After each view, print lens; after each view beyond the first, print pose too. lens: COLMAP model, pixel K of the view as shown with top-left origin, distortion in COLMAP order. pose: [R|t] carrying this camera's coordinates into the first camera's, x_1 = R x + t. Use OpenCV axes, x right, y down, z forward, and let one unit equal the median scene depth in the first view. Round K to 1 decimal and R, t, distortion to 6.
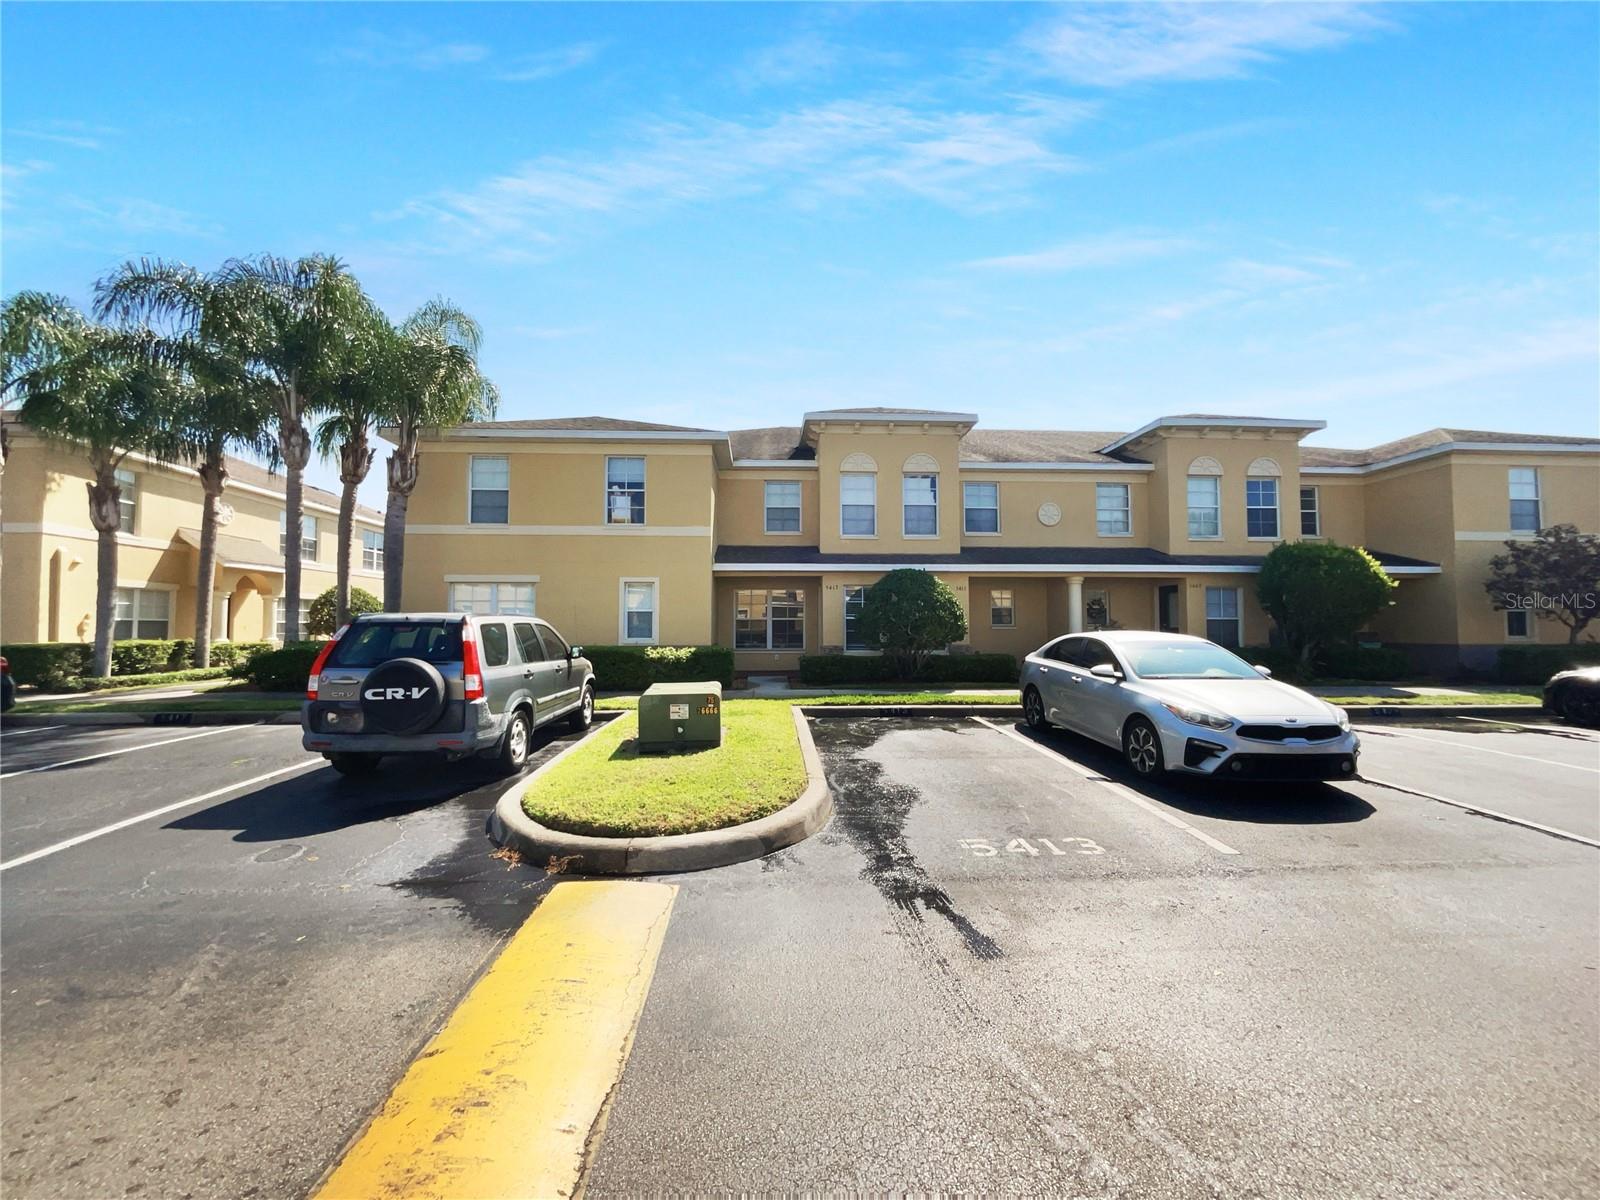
lens RADIAL K [[662.5, 0, 800.0], [0, 662.5, 600.0], [0, 0, 1]] dist [0.000704, 0.000211]
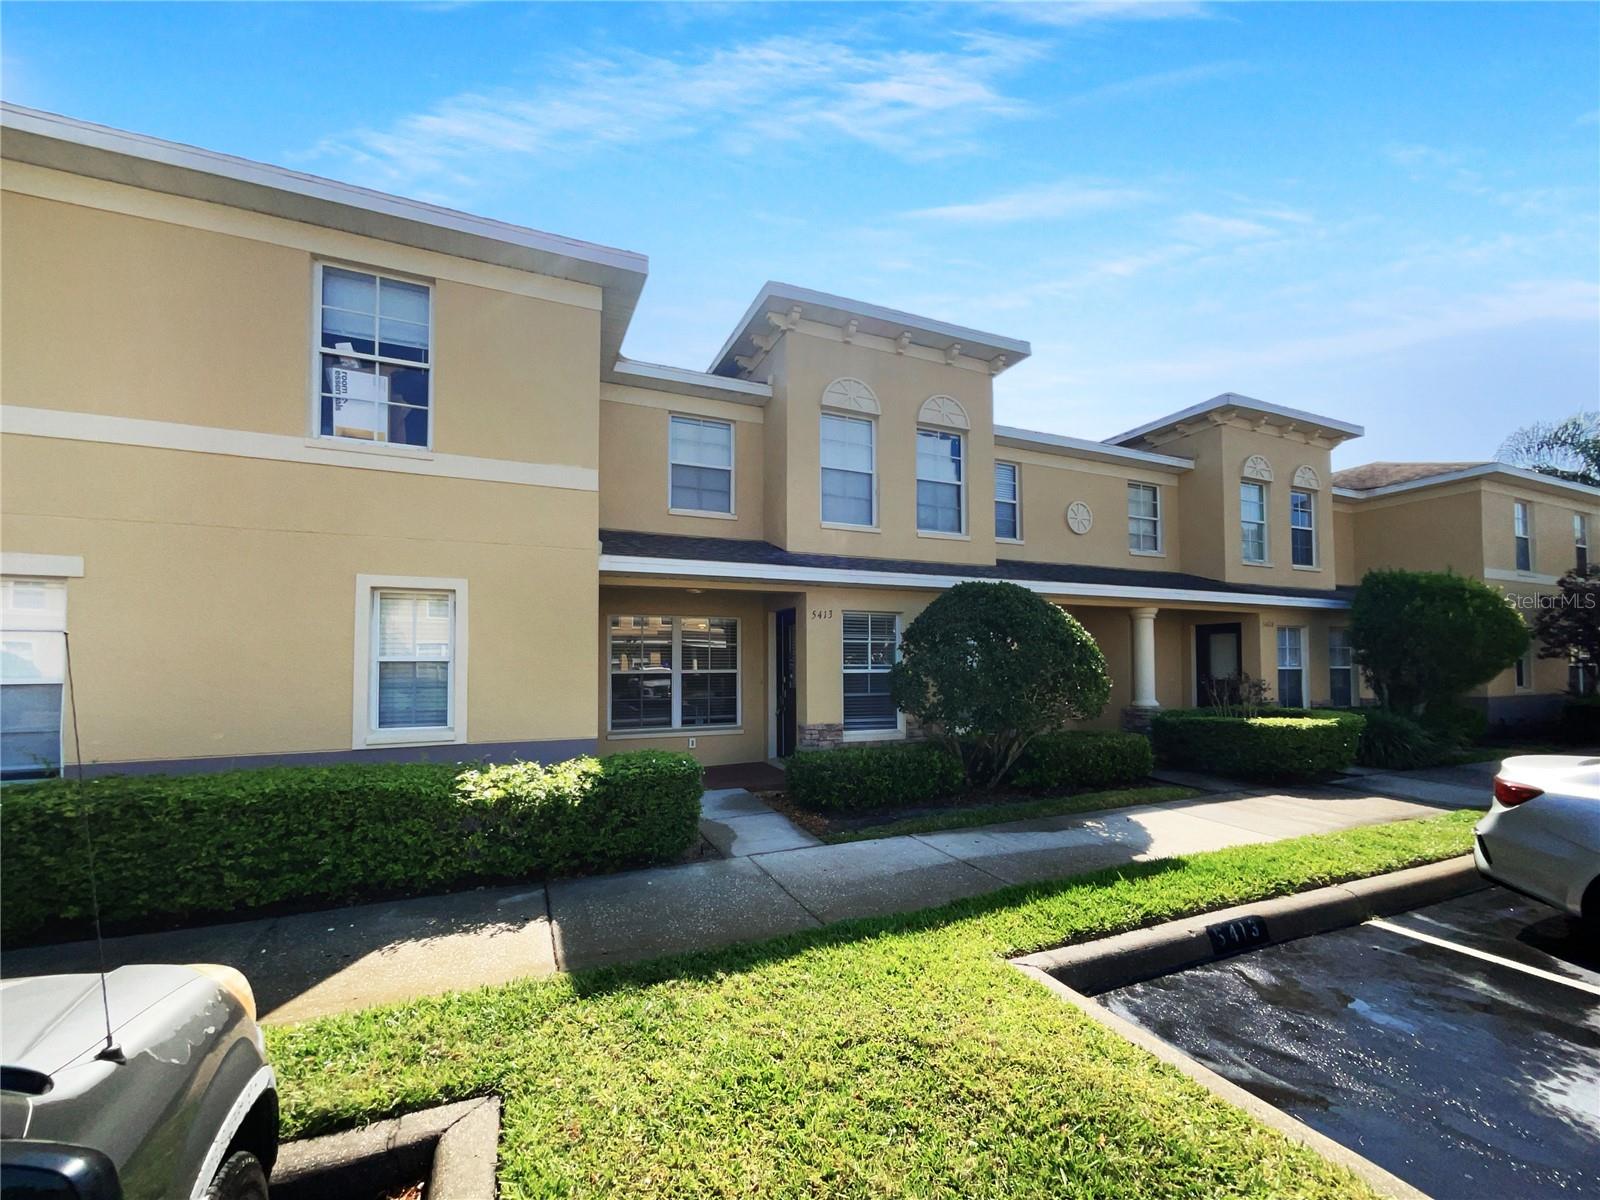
lens RADIAL K [[651.8, 0, 794.7], [0, 651.8, 637.9], [0, 0, 1]] dist [-0.001277, -0.000009]
pose [[0.931731, 0.011638, 0.362963, -0.154622], [-0.013017, 0.999914, 0.001355, -0.000635], [-0.362916, -0.005987, 0.931802, 0.497900]]
